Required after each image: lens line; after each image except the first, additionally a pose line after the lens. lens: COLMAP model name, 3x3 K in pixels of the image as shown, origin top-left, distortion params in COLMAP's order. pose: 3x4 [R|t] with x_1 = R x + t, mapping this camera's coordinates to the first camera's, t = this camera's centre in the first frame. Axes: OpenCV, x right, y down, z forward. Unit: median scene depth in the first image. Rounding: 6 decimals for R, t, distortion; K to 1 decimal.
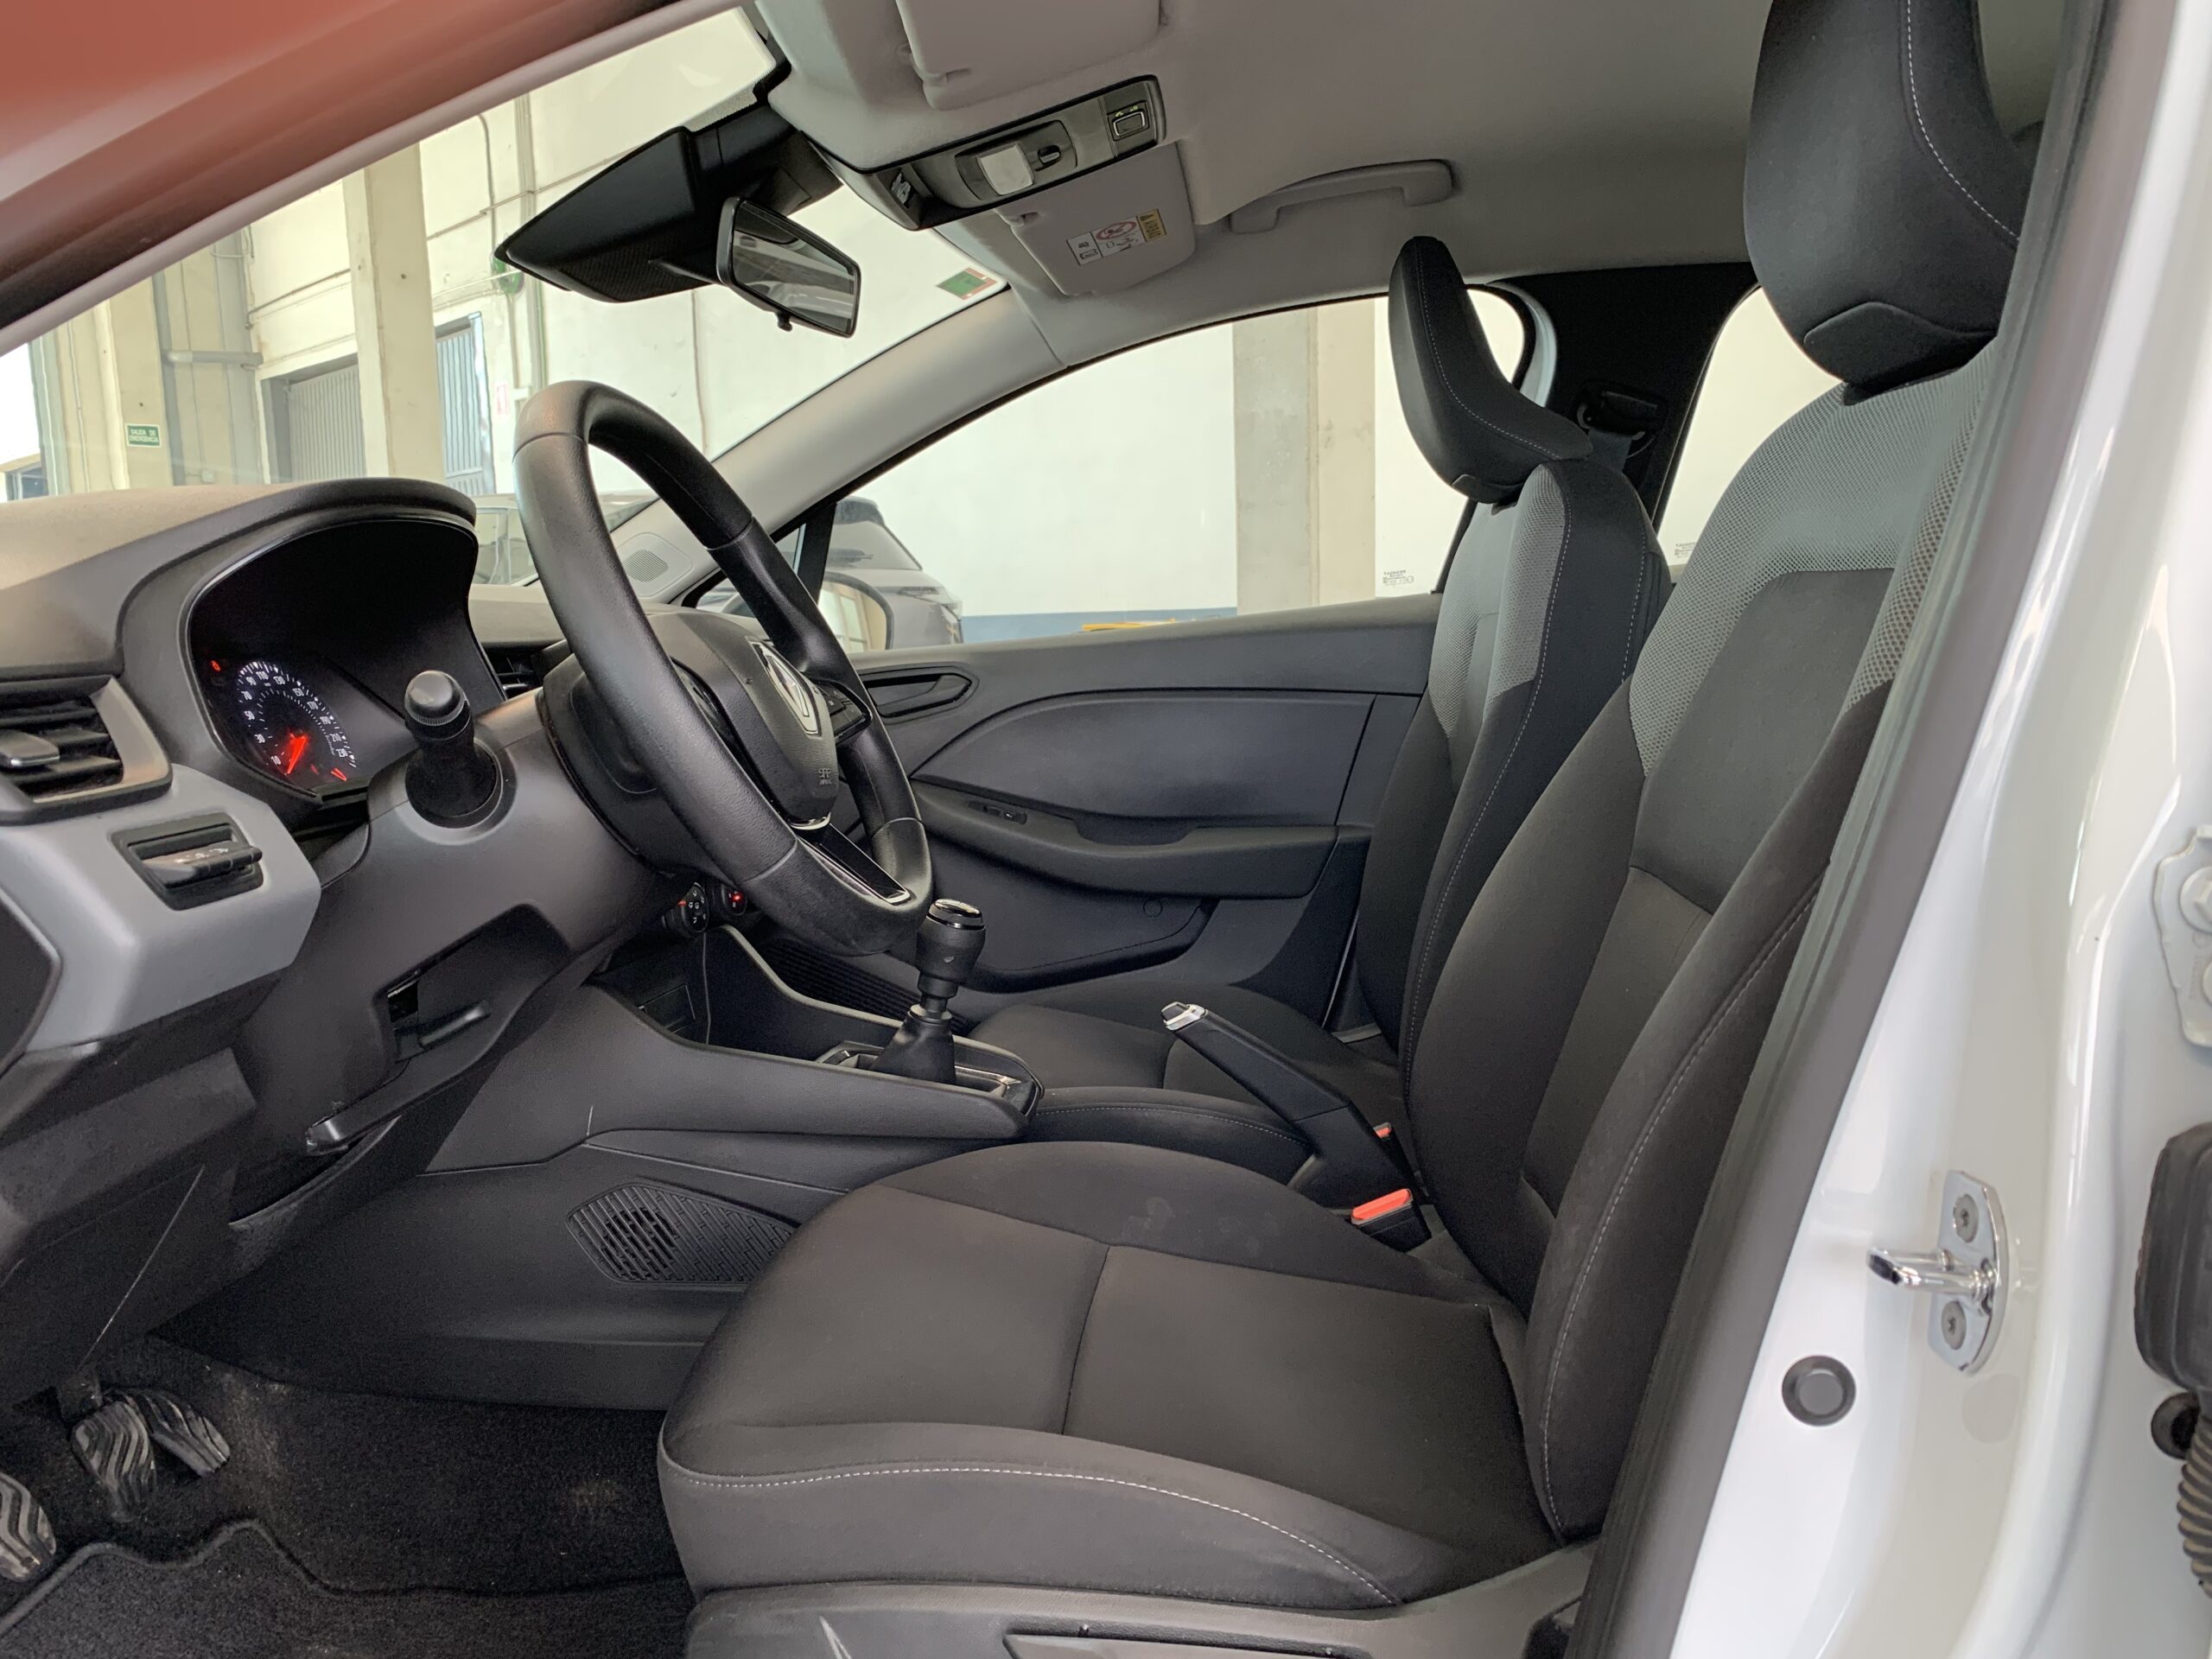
lens RADIAL K [[1662.8, 0, 1101.4], [0, 1662.8, 835.3], [0, 0, 1]] dist [0.026008, -0.005168]
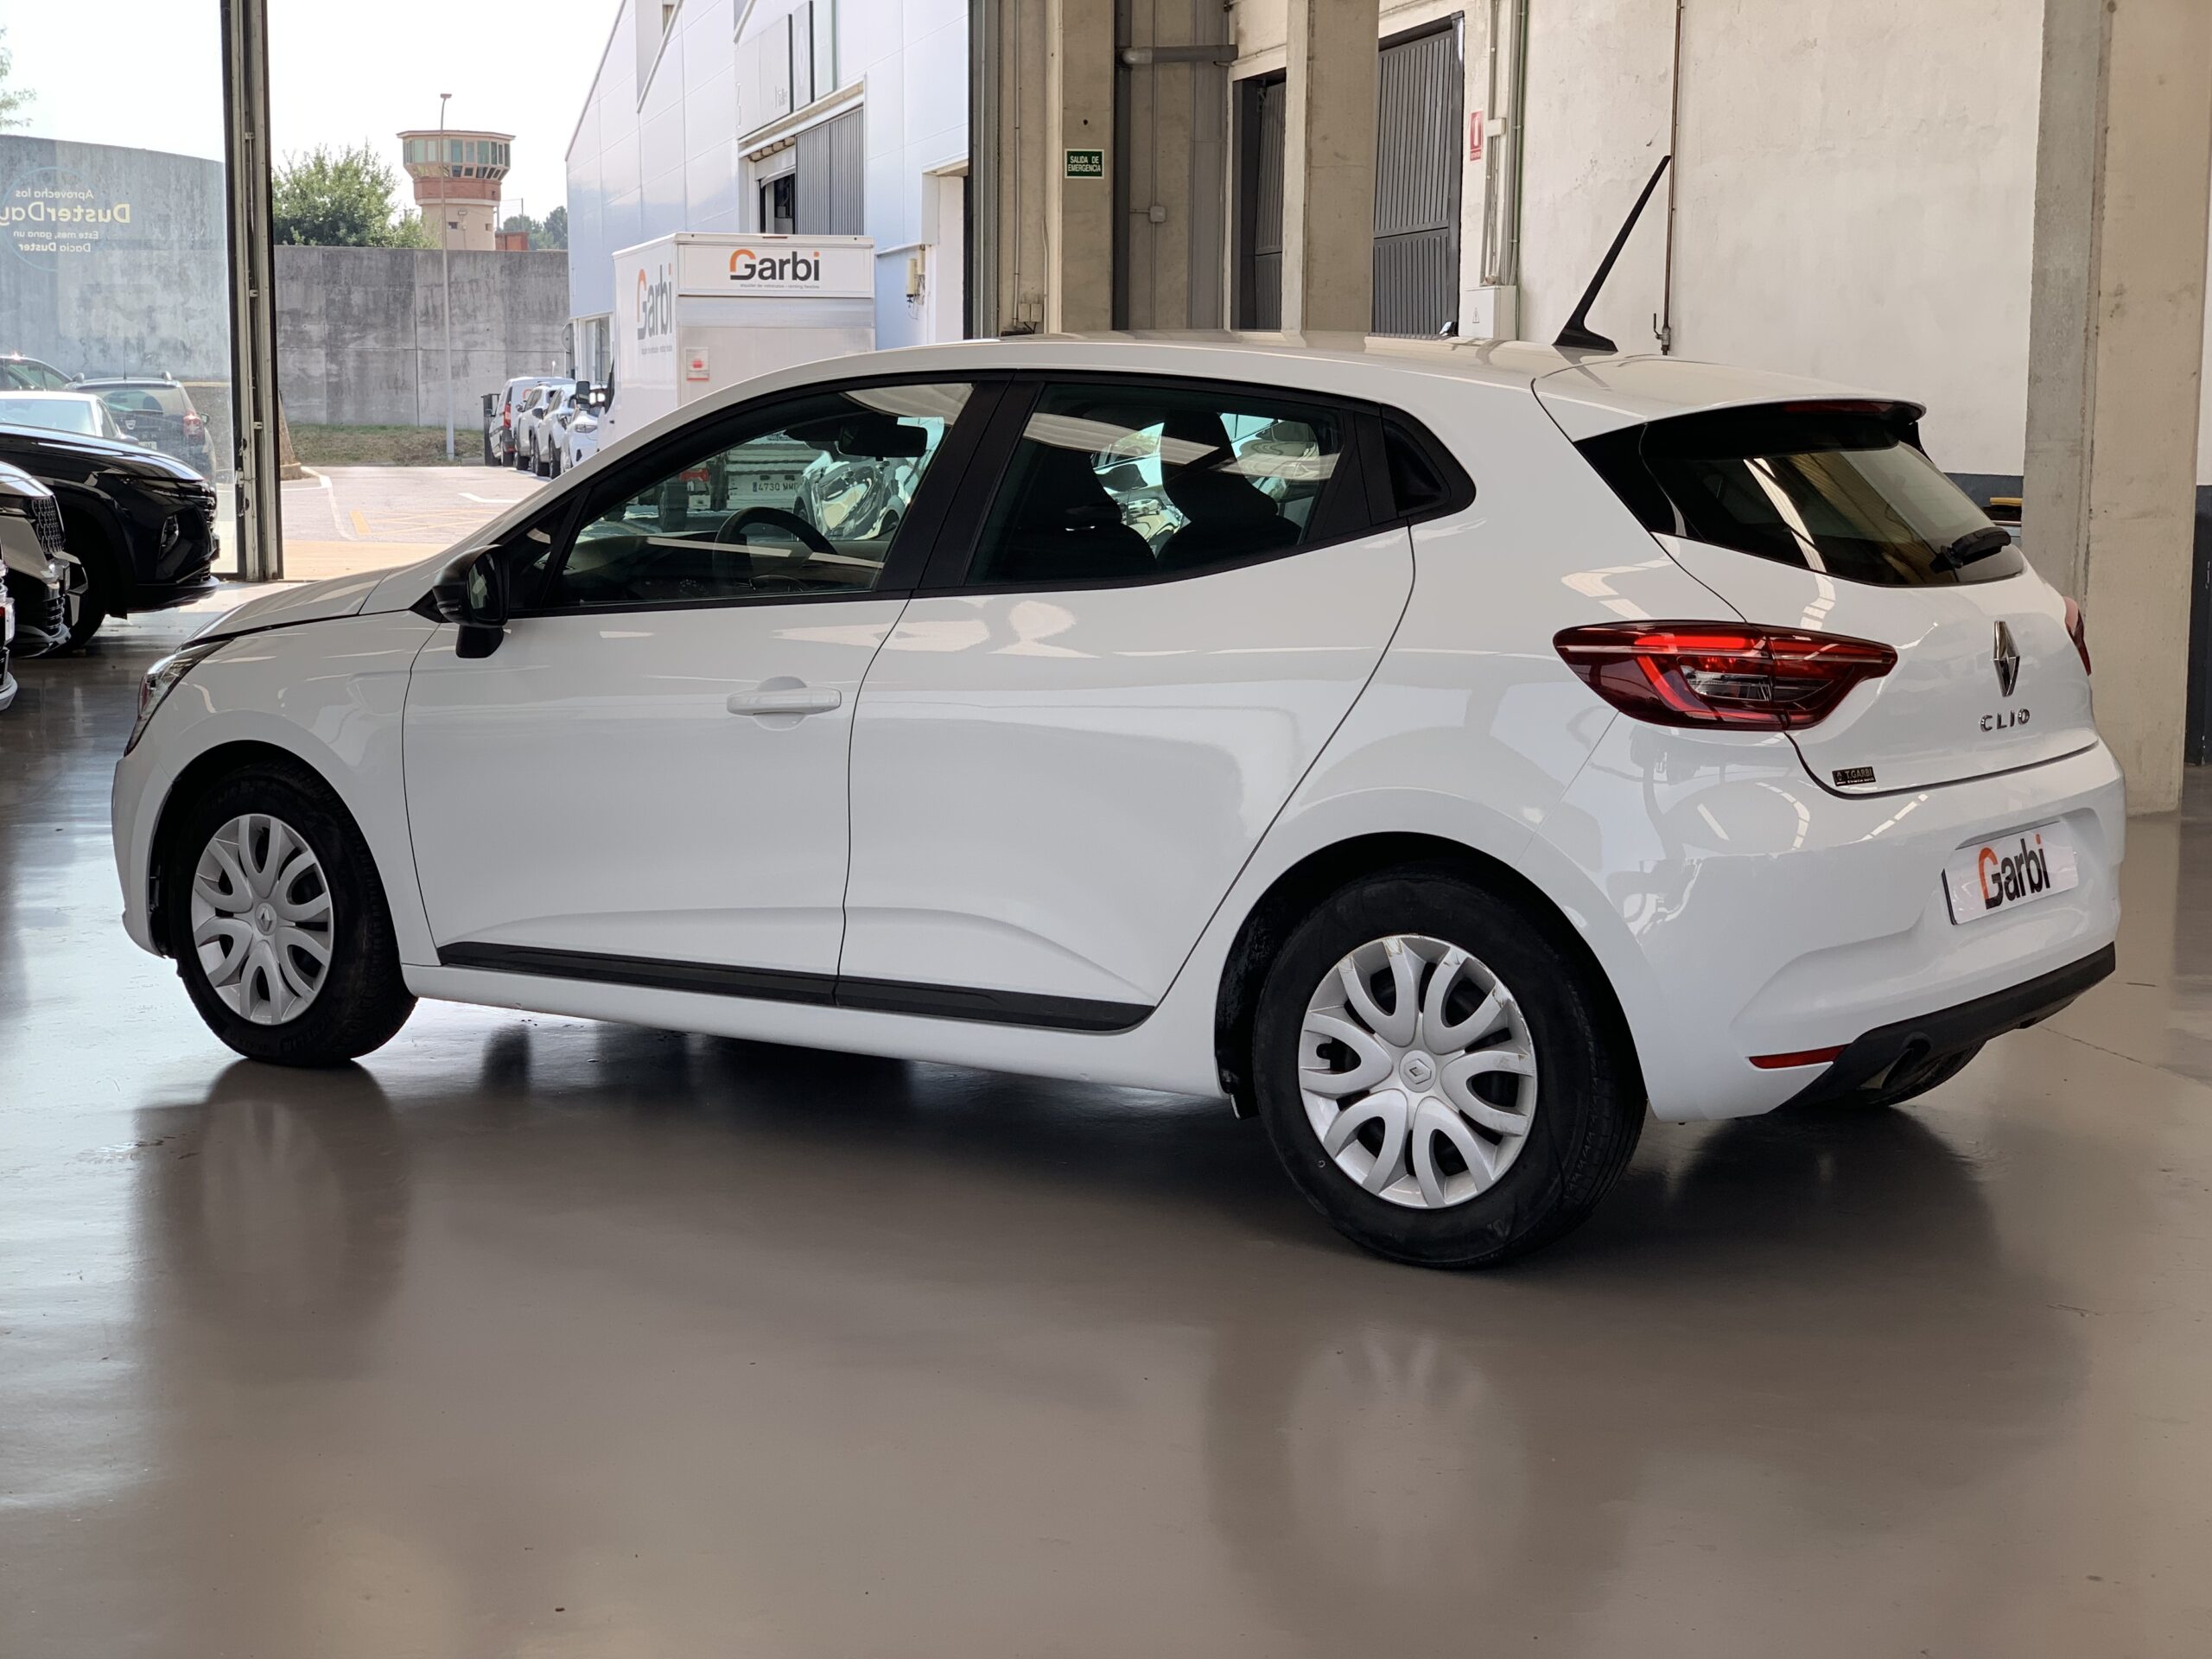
lens RADIAL K [[3306.3, 0, 1109.1], [0, 3306.3, 828.2], [0, 0, 1]] dist [0.027297, 0.000000]
pose [[0.853427, 0.104659, -0.510597, 0.312785], [-0.100285, 0.994300, 0.036187, 0.006409], [0.511474, 0.020323, 0.859058, -0.364764]]
